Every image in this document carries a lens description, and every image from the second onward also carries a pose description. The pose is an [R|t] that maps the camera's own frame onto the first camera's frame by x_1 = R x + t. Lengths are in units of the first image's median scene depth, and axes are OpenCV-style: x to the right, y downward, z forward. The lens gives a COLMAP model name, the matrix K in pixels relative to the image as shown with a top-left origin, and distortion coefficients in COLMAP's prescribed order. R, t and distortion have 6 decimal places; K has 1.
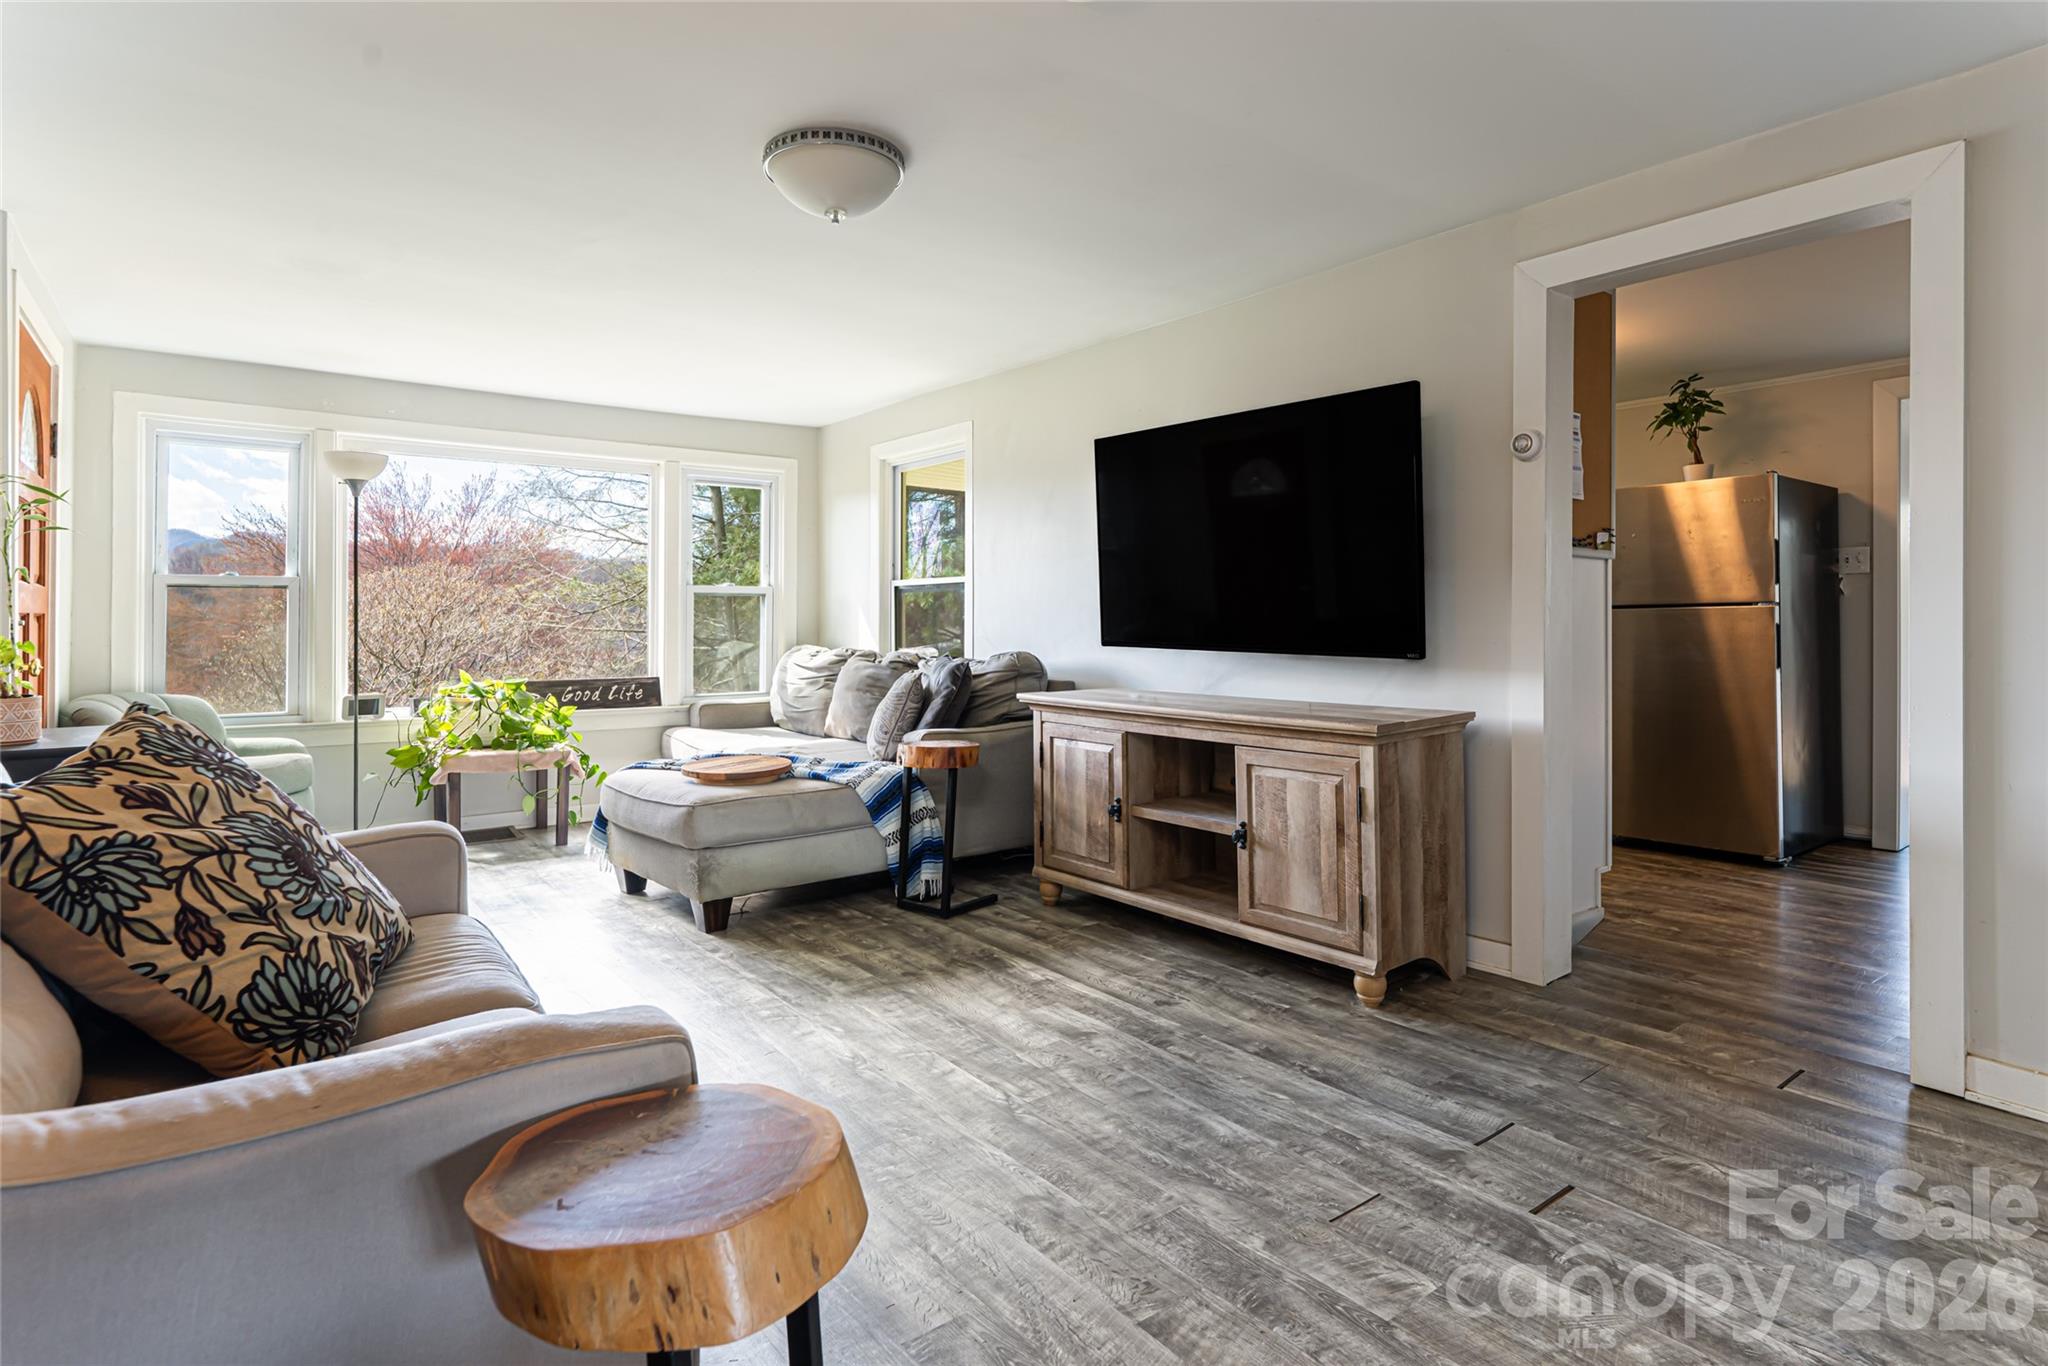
lens RADIAL K [[1076.7, 0, 1018.1], [0, 1076.7, 609.9], [0, 0, 1]] dist [0.007342, 0.000353]
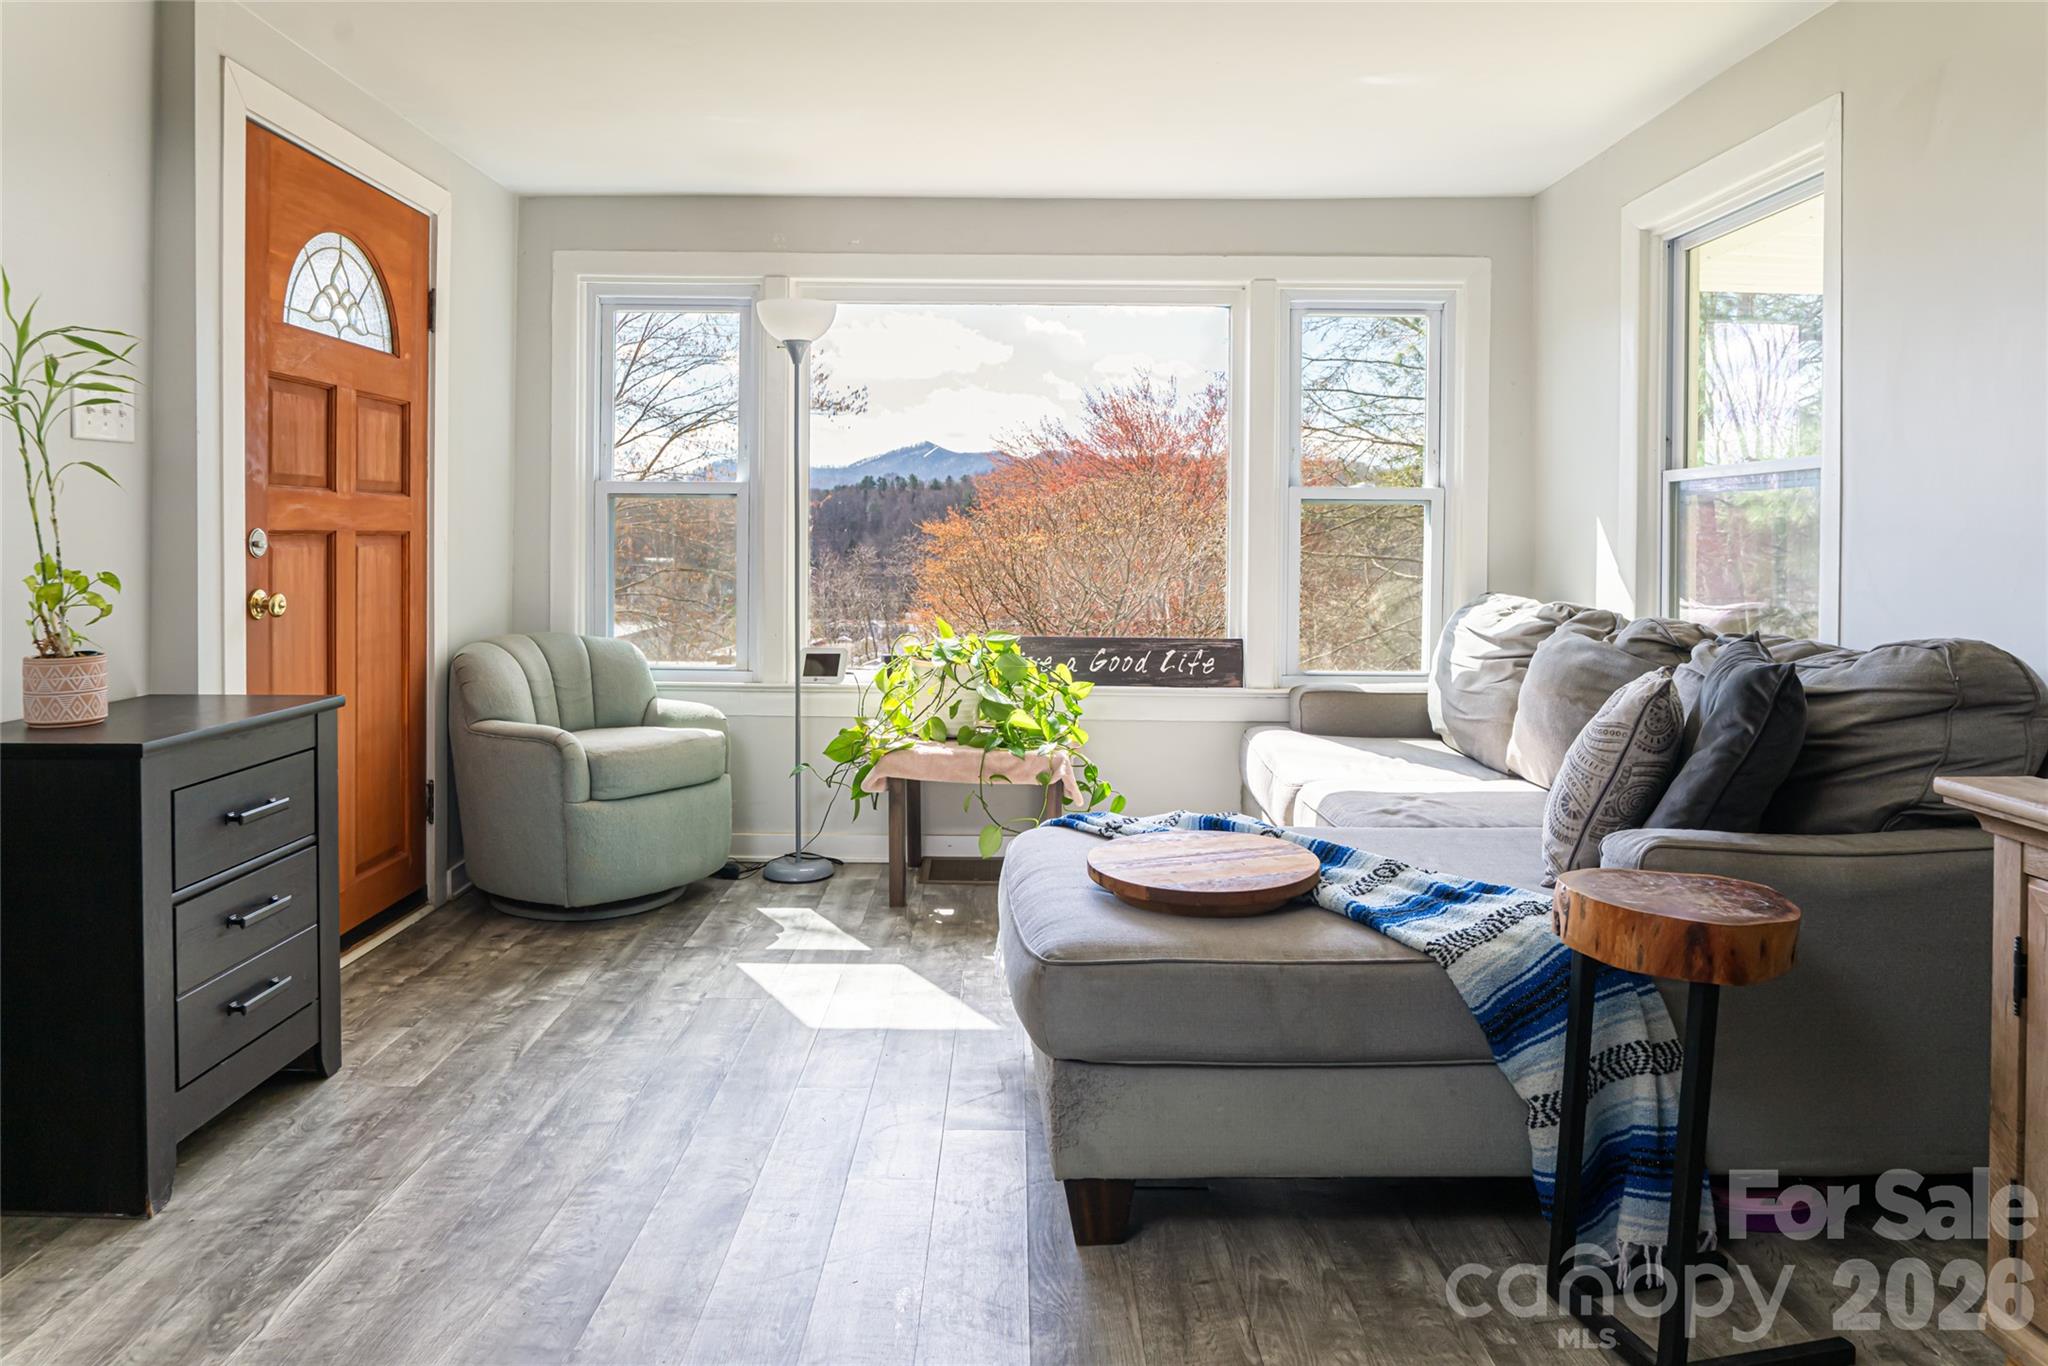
lens RADIAL K [[1312.5, 0, 996.5], [0, 1312.5, 553.3], [0, 0, 1]] dist [-0.025289, 0.000723]
pose [[0.789843, 0.013058, -0.613170, 0.017609], [-0.001905, 0.999821, 0.018839, 0.000910], [0.613306, -0.013711, 0.789726, 0.624957]]
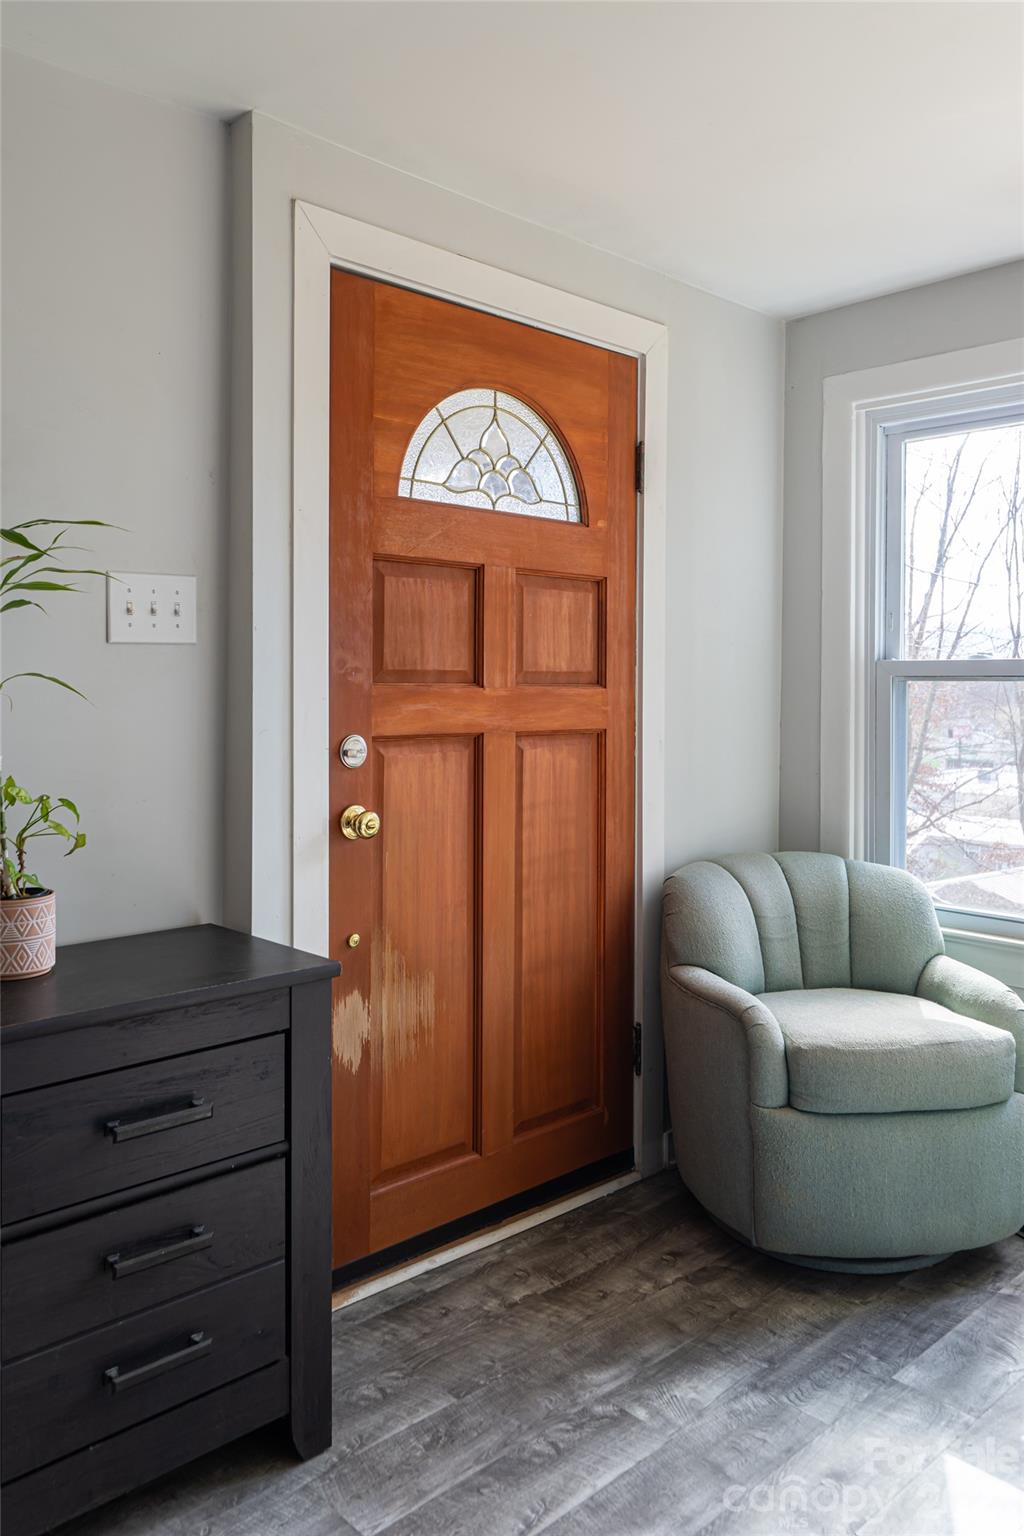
lens RADIAL K [[1139.7, 0, 461.3], [0, 1139.7, 684.2], [0, 0, 1]] dist [-0.003948, -0.000813]
pose [[0.081052, -0.005760, -0.996693, -0.252298], [0.004757, 0.999974, -0.005392, -0.025160], [0.996698, -0.004304, 0.081078, 1.036933]]
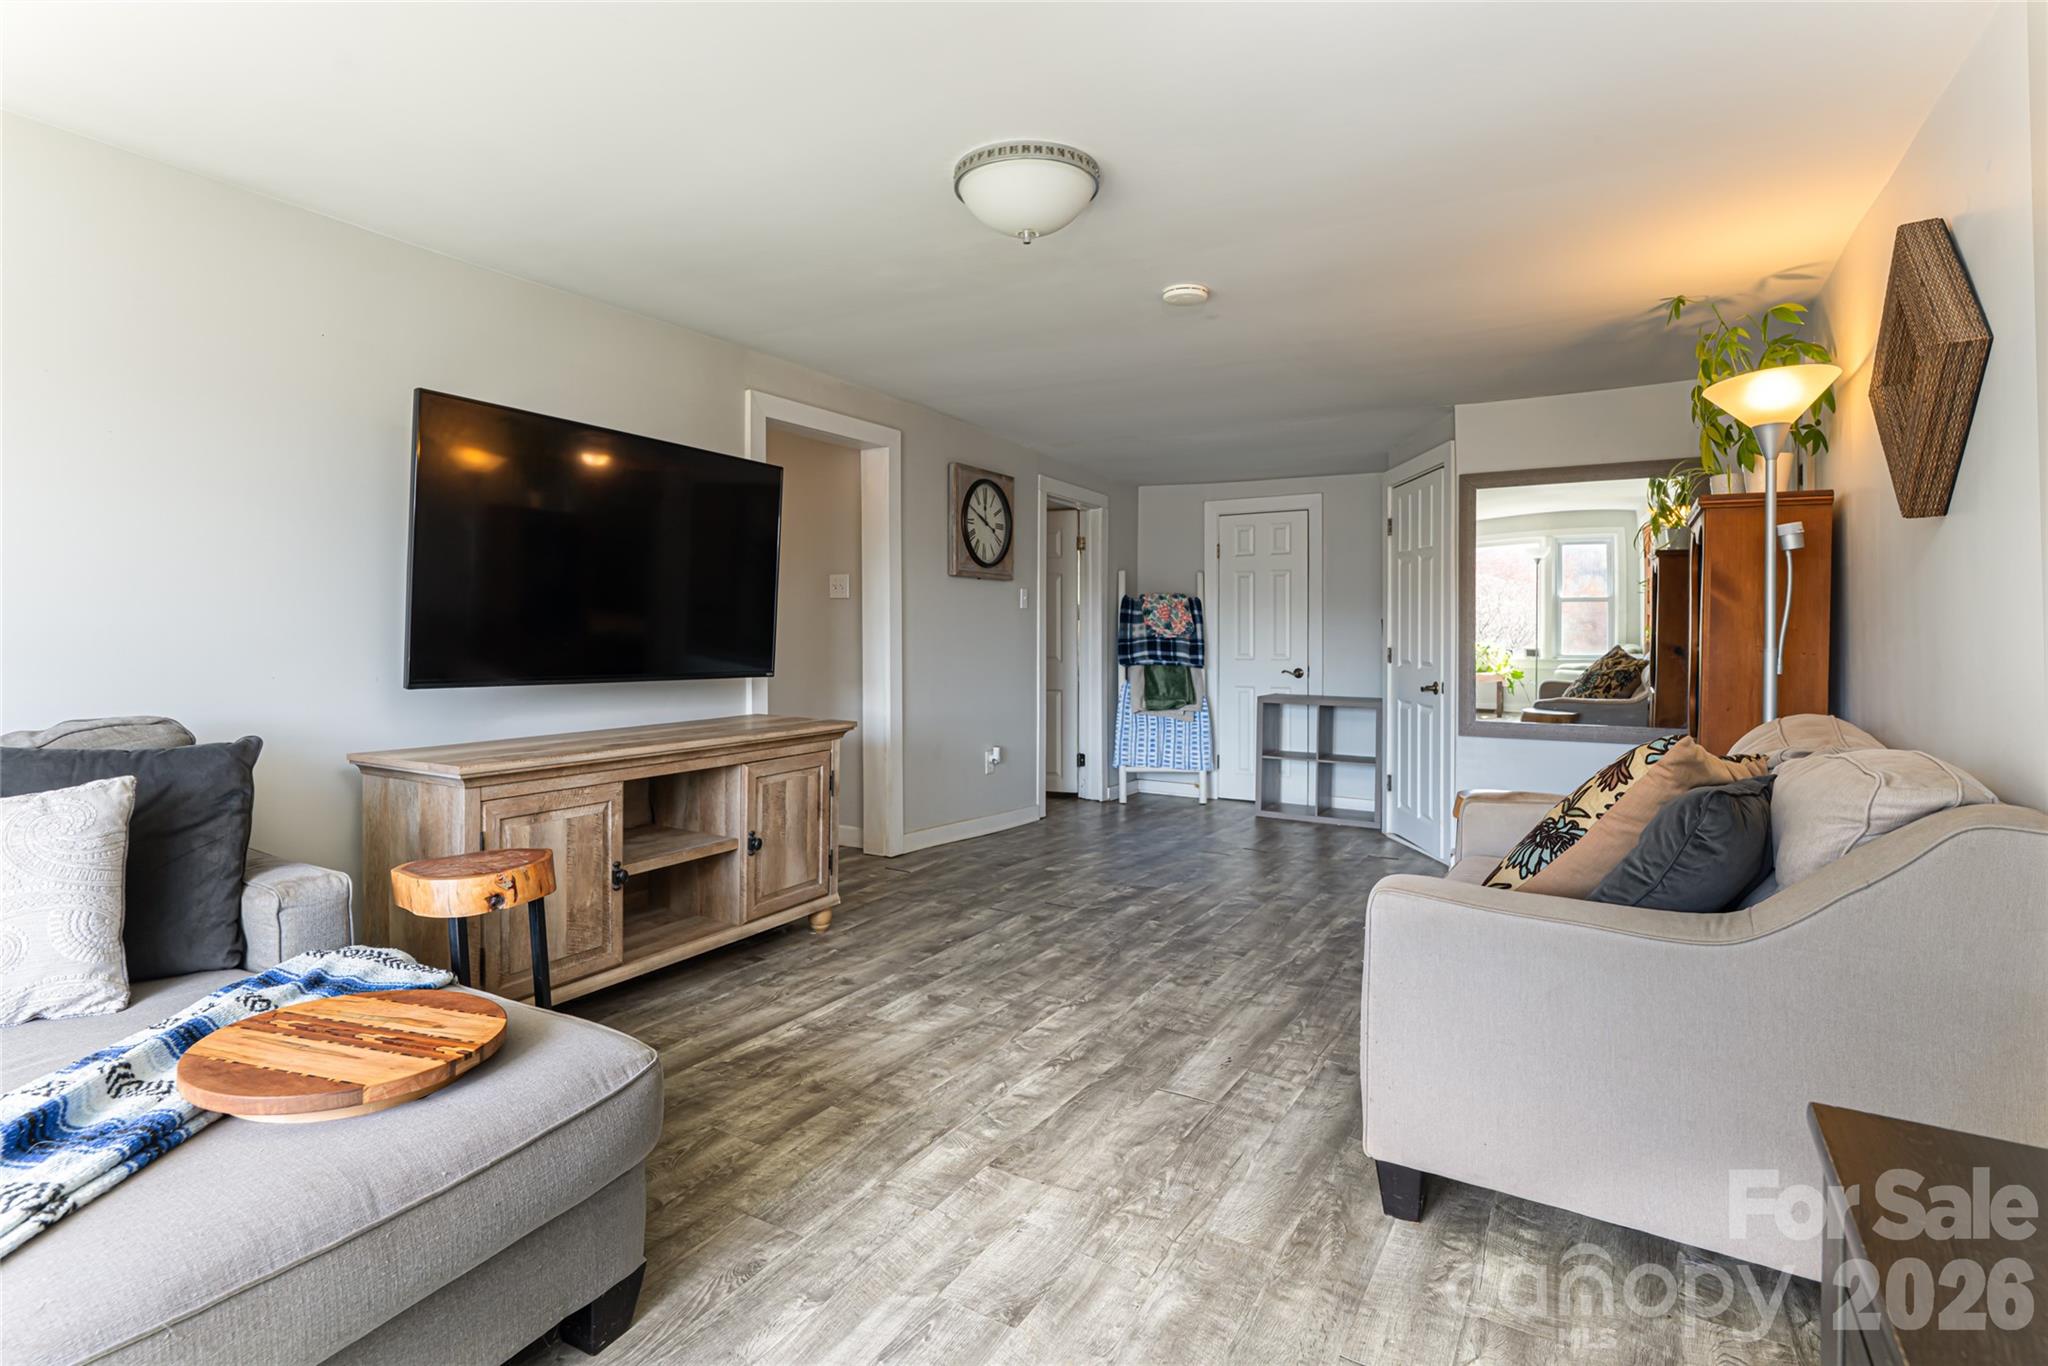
lens RADIAL K [[1002.8, 0, 1017.1], [0, 1002.8, 646.0], [0, 0, 1]] dist [0.000235, 0.000054]
pose [[-0.370630, -0.010559, 0.928721, -0.856022], [-0.010886, 0.999916, 0.007025, -0.003967], [-0.928717, -0.007506, -0.370714, 1.140102]]
